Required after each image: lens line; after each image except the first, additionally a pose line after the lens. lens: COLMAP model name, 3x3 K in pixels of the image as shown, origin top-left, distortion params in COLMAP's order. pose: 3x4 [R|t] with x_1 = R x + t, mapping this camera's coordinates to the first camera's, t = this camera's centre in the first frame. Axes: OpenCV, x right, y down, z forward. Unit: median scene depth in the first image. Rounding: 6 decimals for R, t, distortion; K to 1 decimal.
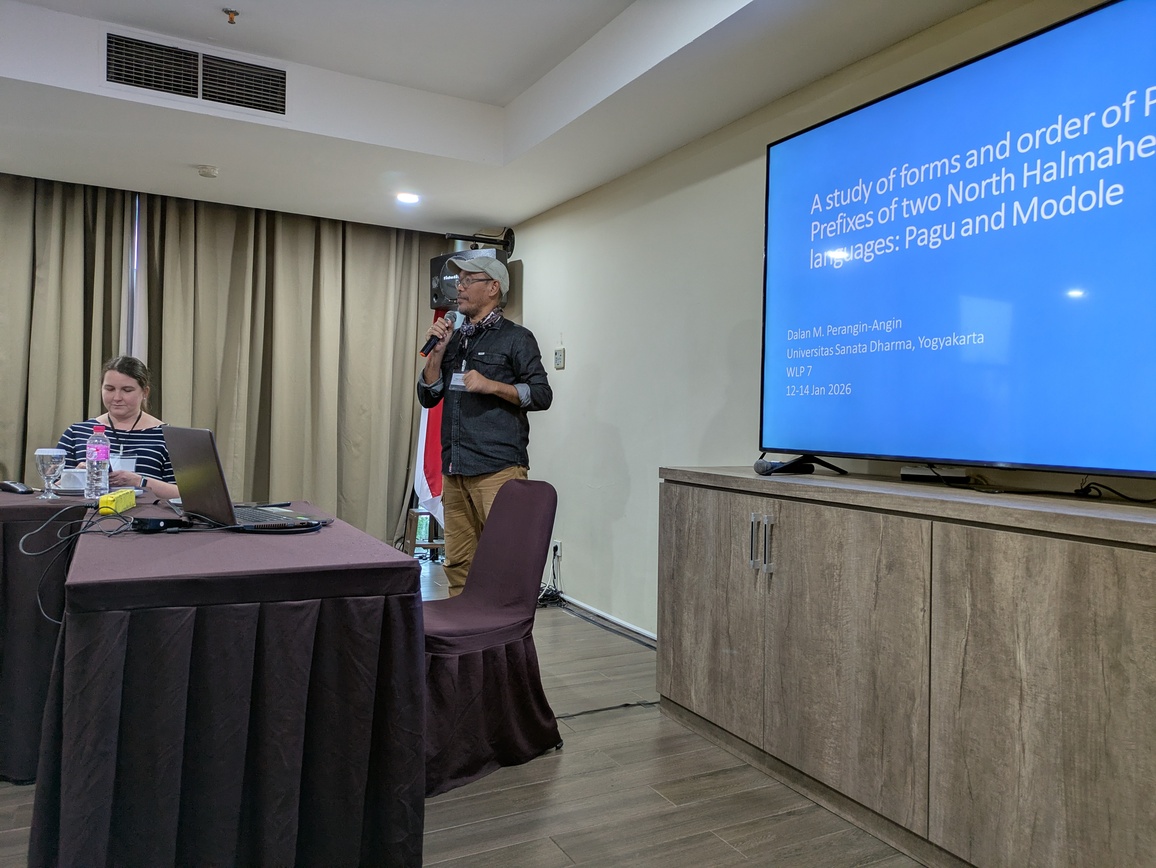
lens RADIAL K [[845.5, 0, 585.8], [0, 845.5, 418.1], [0, 0, 1]] dist [0.085104, -0.098822]
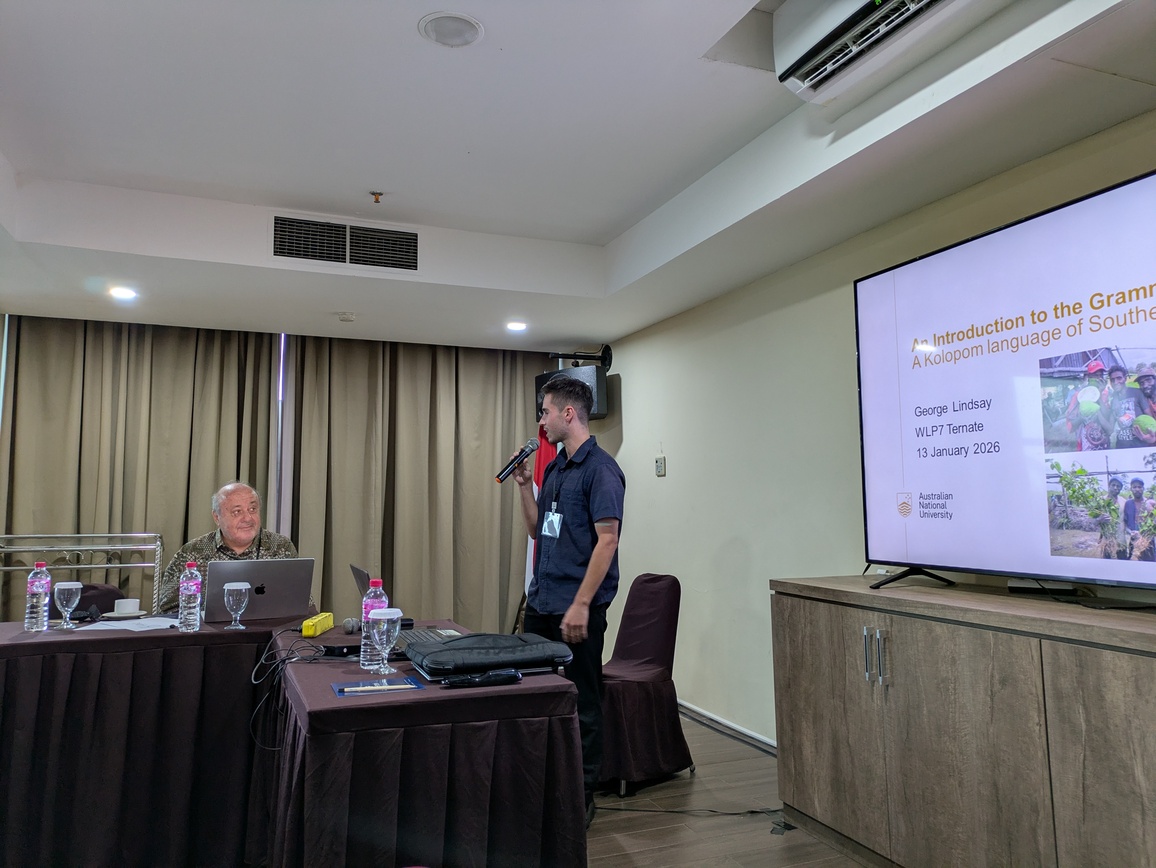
lens RADIAL K [[854.1, 0, 574.5], [0, 854.1, 416.1], [0, 0, 1]] dist [0.030242, -0.003380]
pose [[0.993320, -0.042296, -0.107364, -0.037450], [0.031410, 0.994377, -0.101132, -0.052155], [0.111038, 0.097084, 0.989063, -0.127605]]
